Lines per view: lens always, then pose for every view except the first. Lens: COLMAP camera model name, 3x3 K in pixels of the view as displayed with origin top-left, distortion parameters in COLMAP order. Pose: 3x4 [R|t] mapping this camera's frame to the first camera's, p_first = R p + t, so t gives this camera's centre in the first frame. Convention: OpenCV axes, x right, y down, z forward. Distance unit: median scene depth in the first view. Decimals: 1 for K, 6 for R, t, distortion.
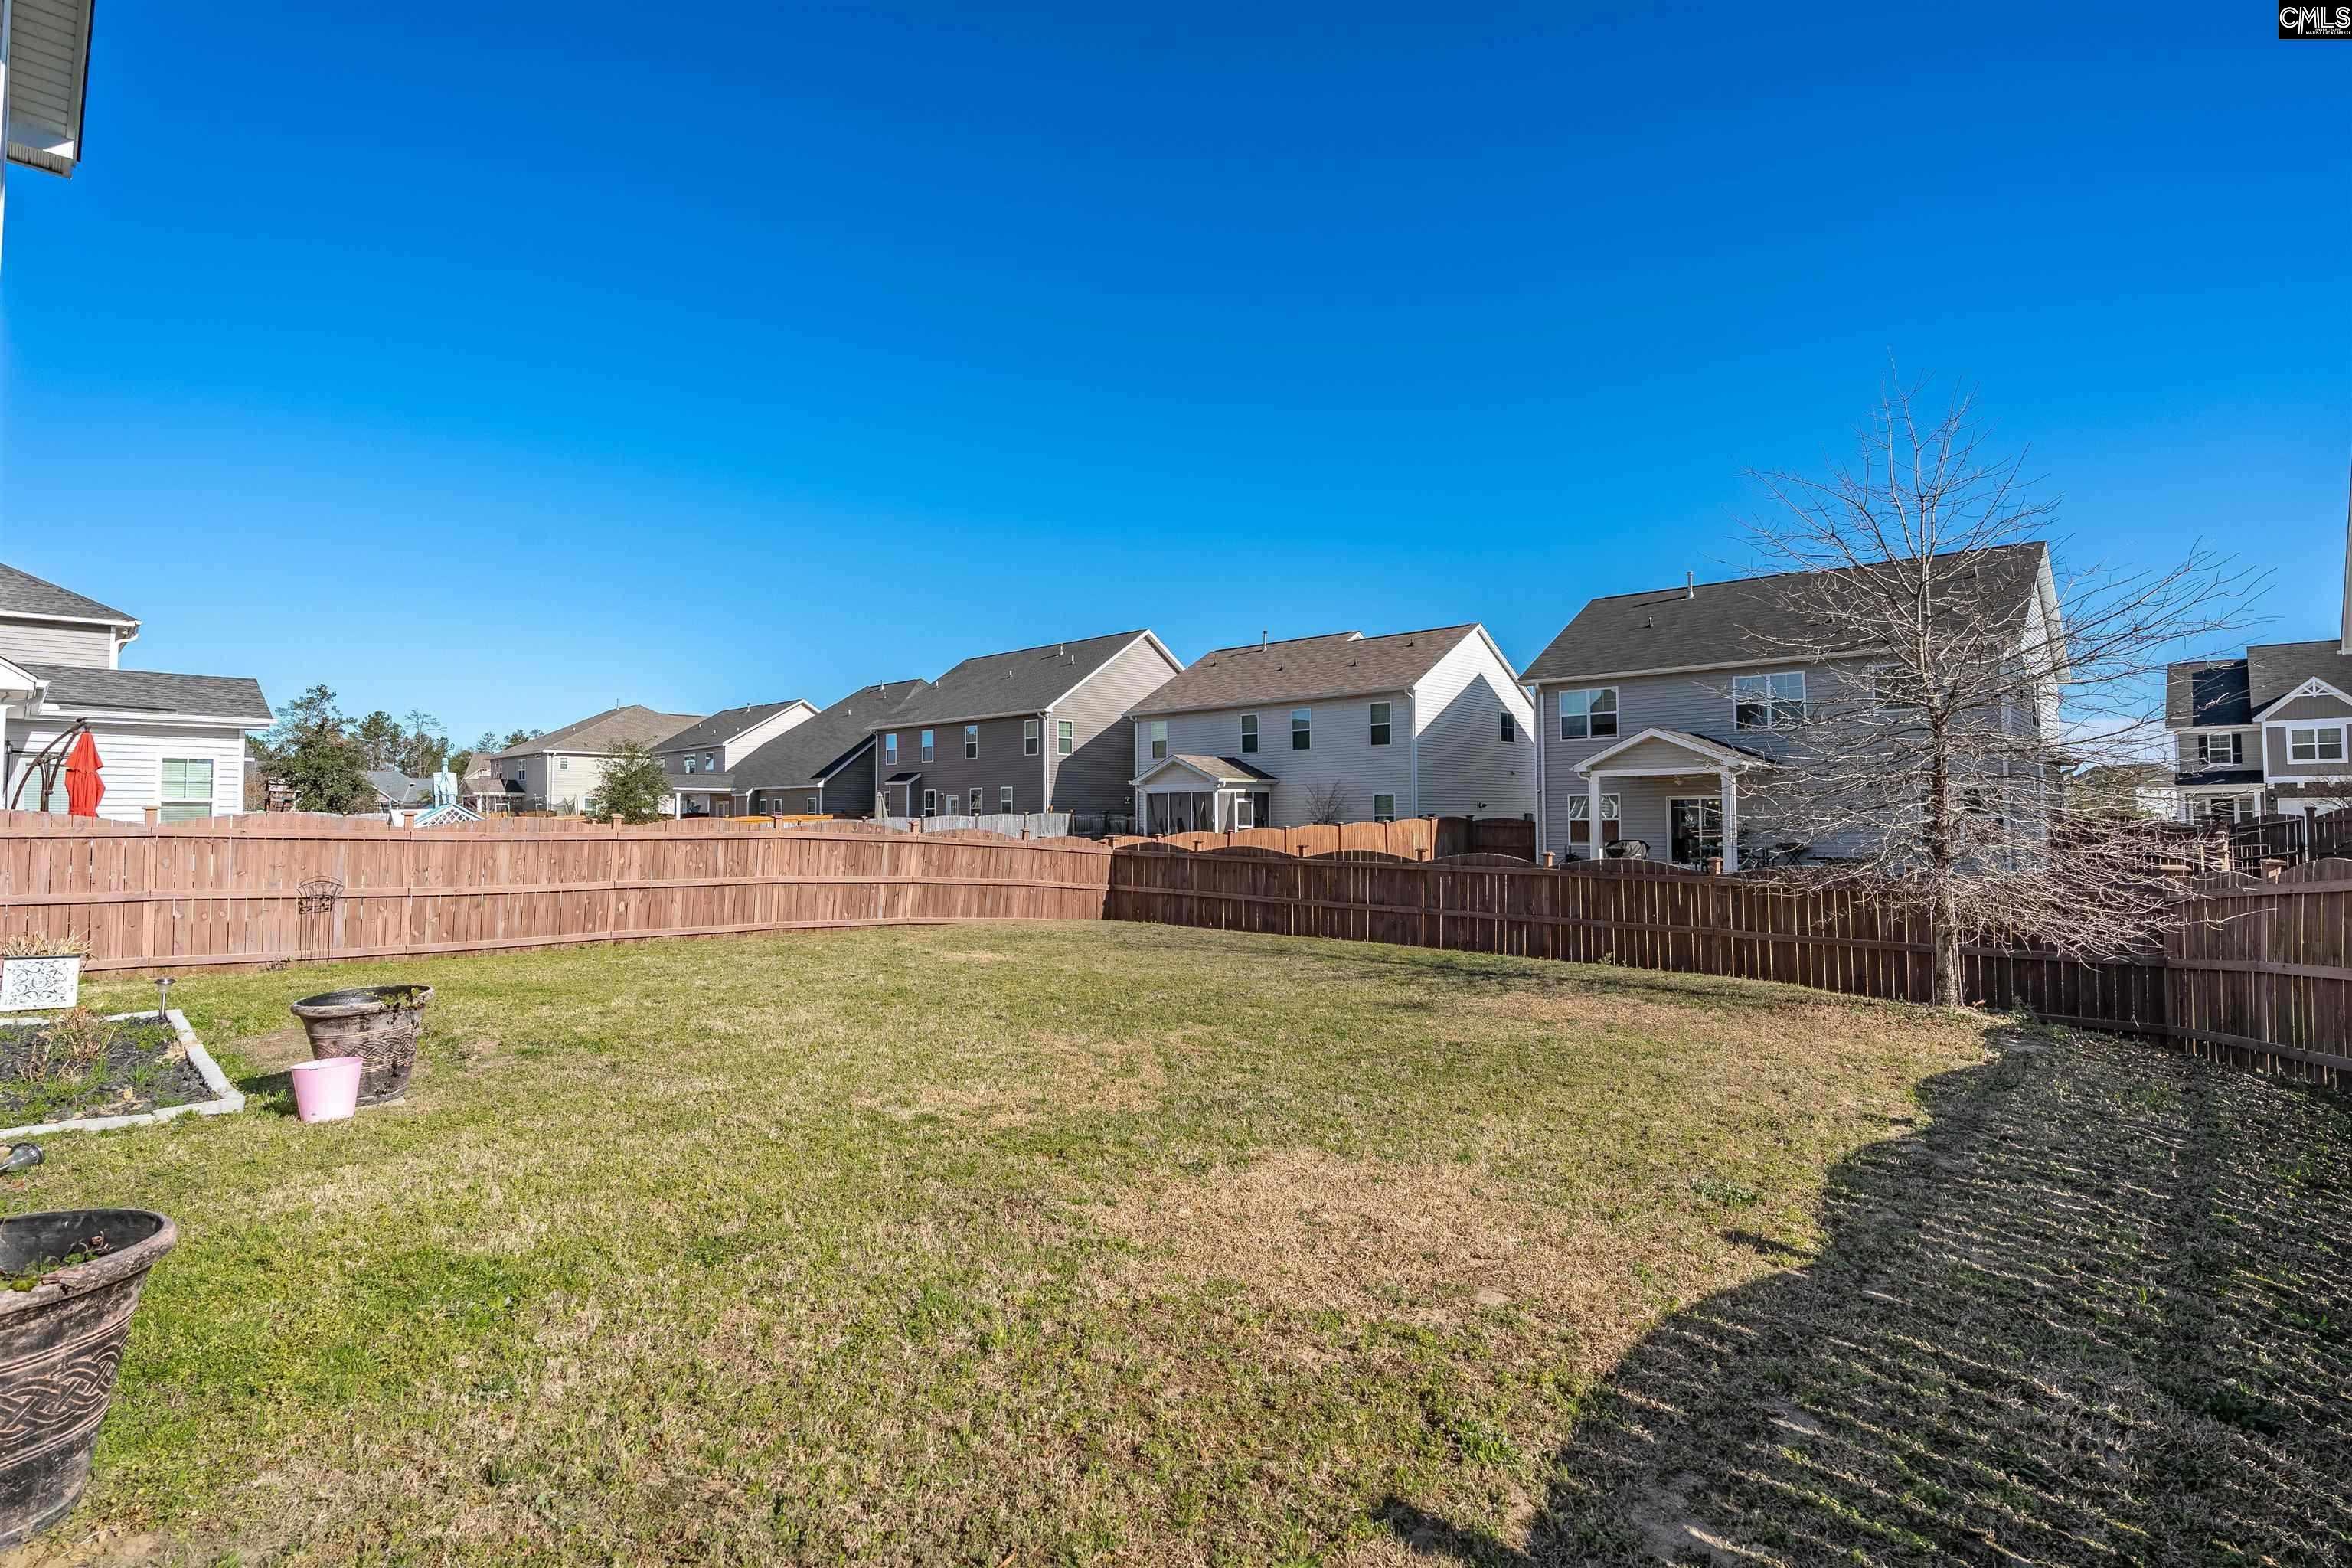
lens RADIAL K [[1107.2, 0, 1193.5], [0, 1107.2, 775.6], [0, 0, 1]] dist [-0.073675, 0.027708]
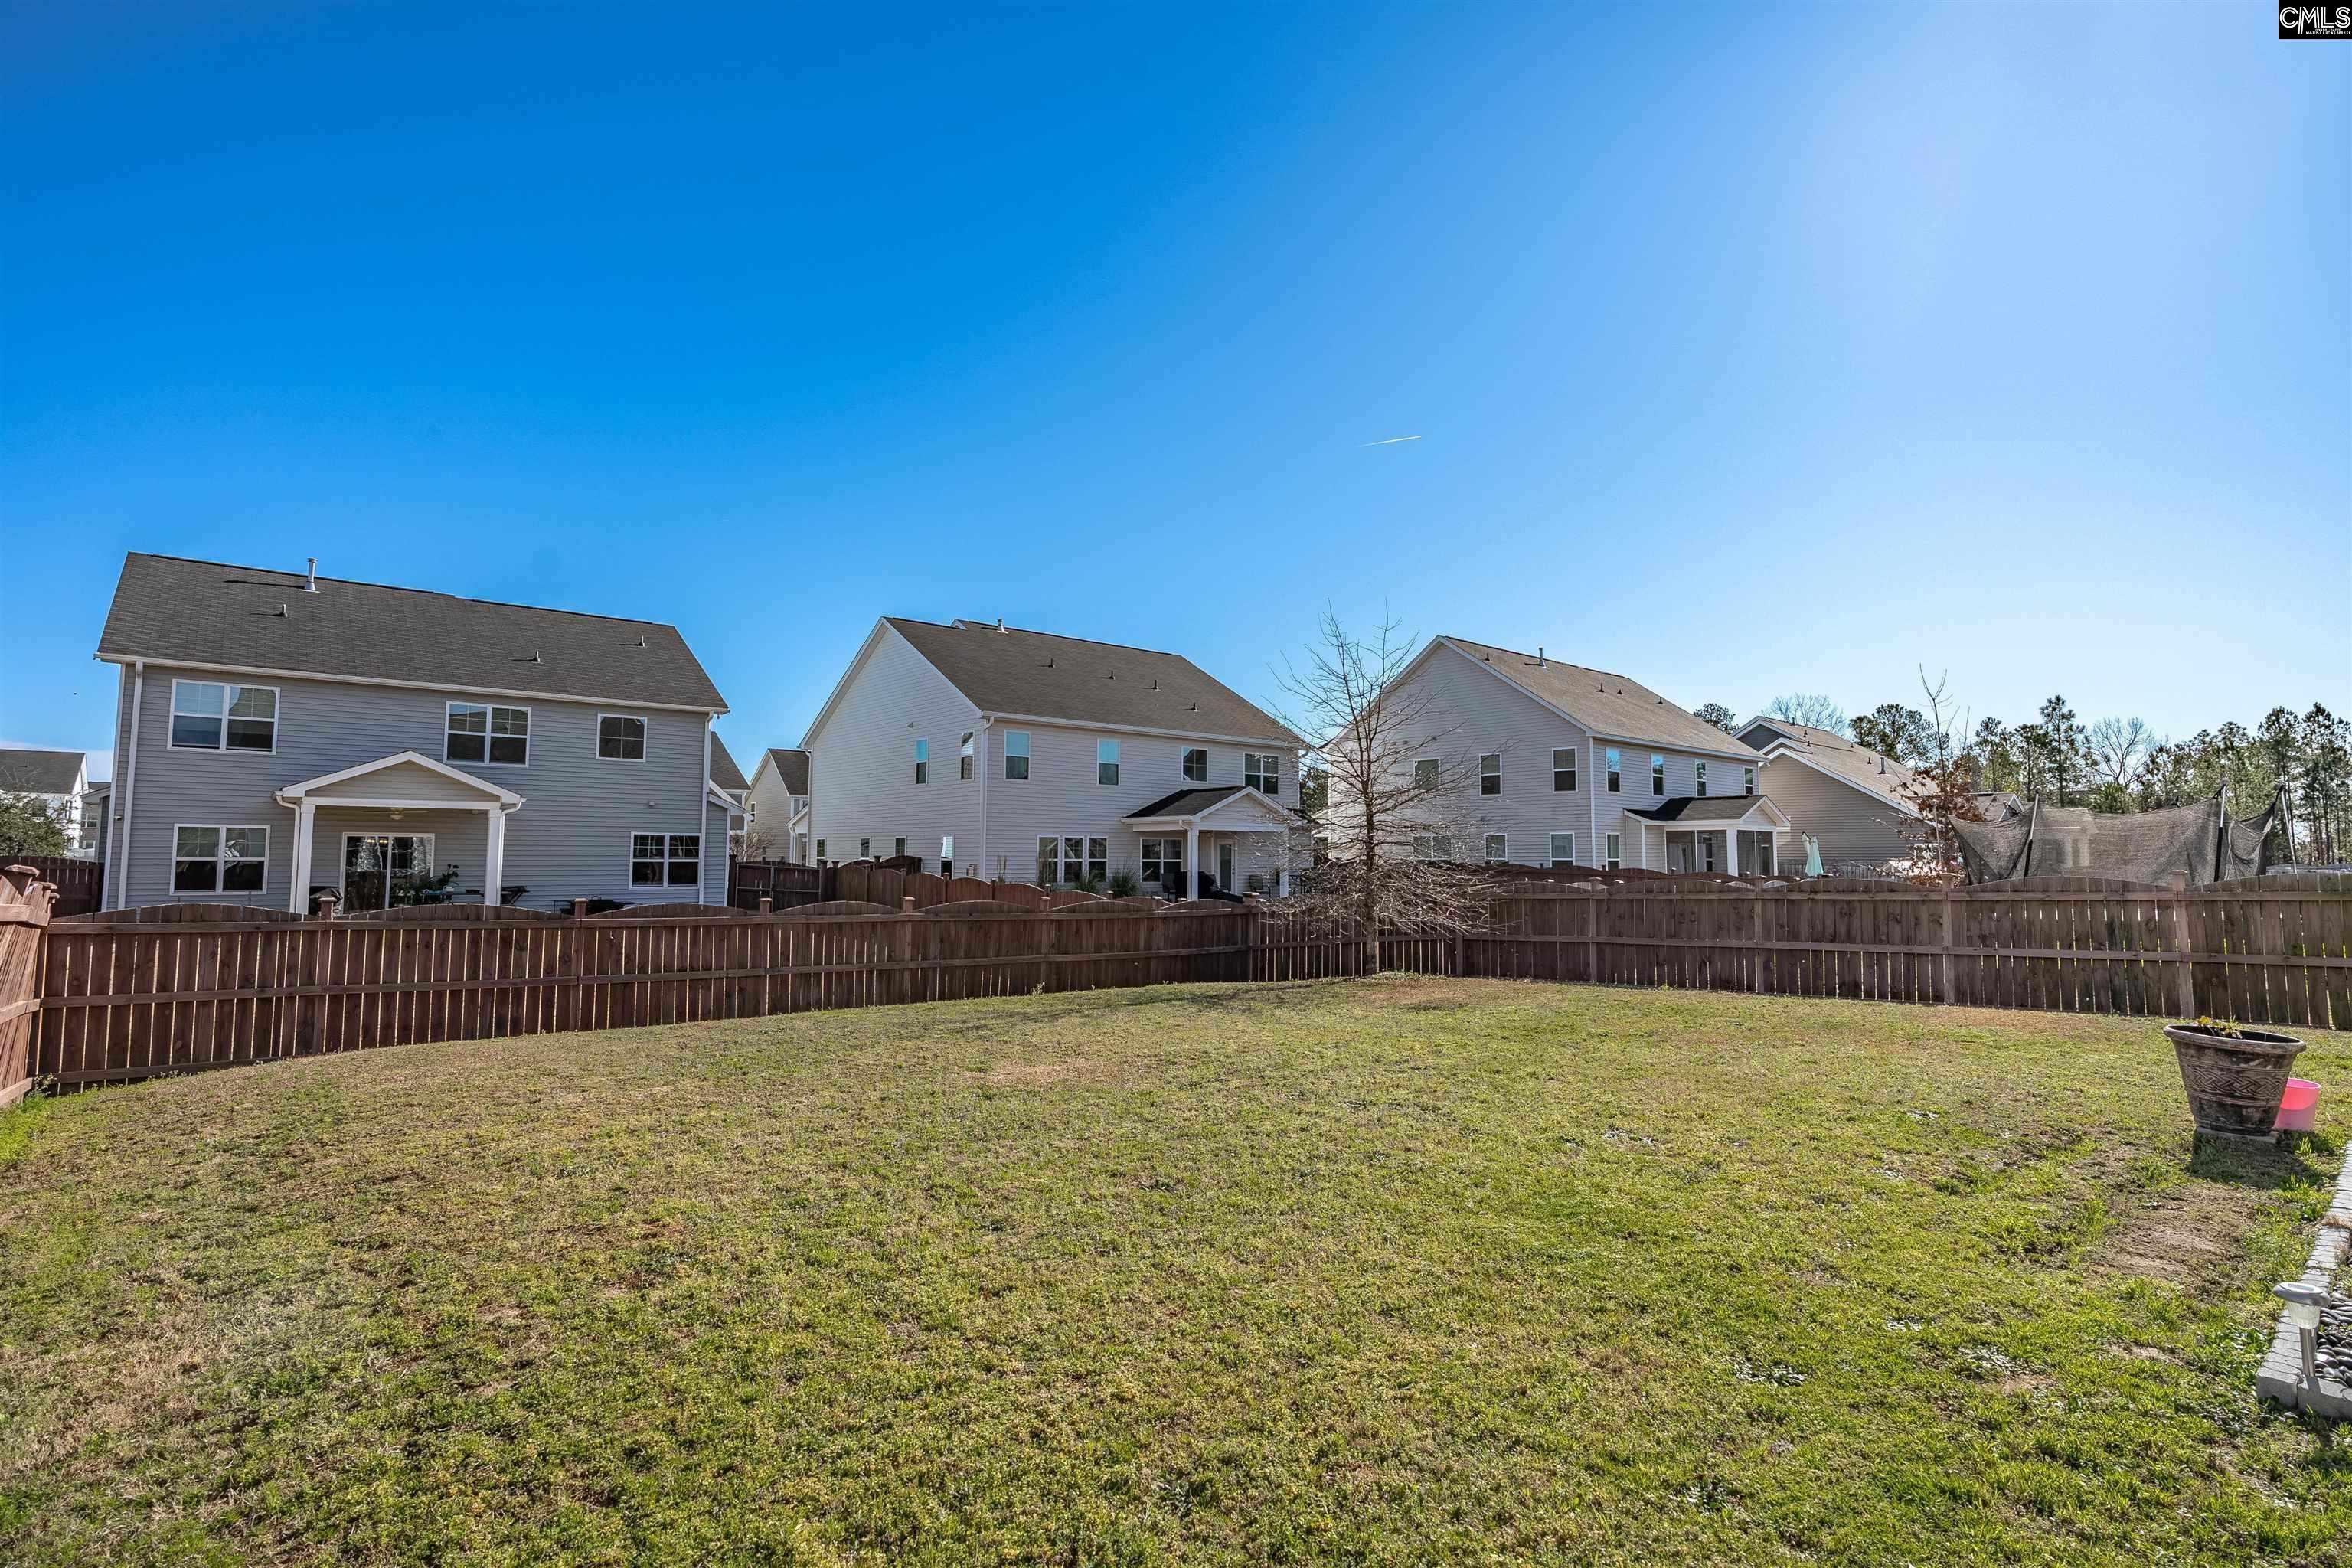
lens RADIAL K [[1107.2, 0, 1193.5], [0, 1107.2, 775.6], [0, 0, 1]] dist [-0.073675, 0.027708]
pose [[0.154823, 0.078685, 0.984804, -0.500839], [-0.037944, 0.996561, -0.073660, 0.022780], [-0.987213, -0.025963, 0.157276, 0.507224]]
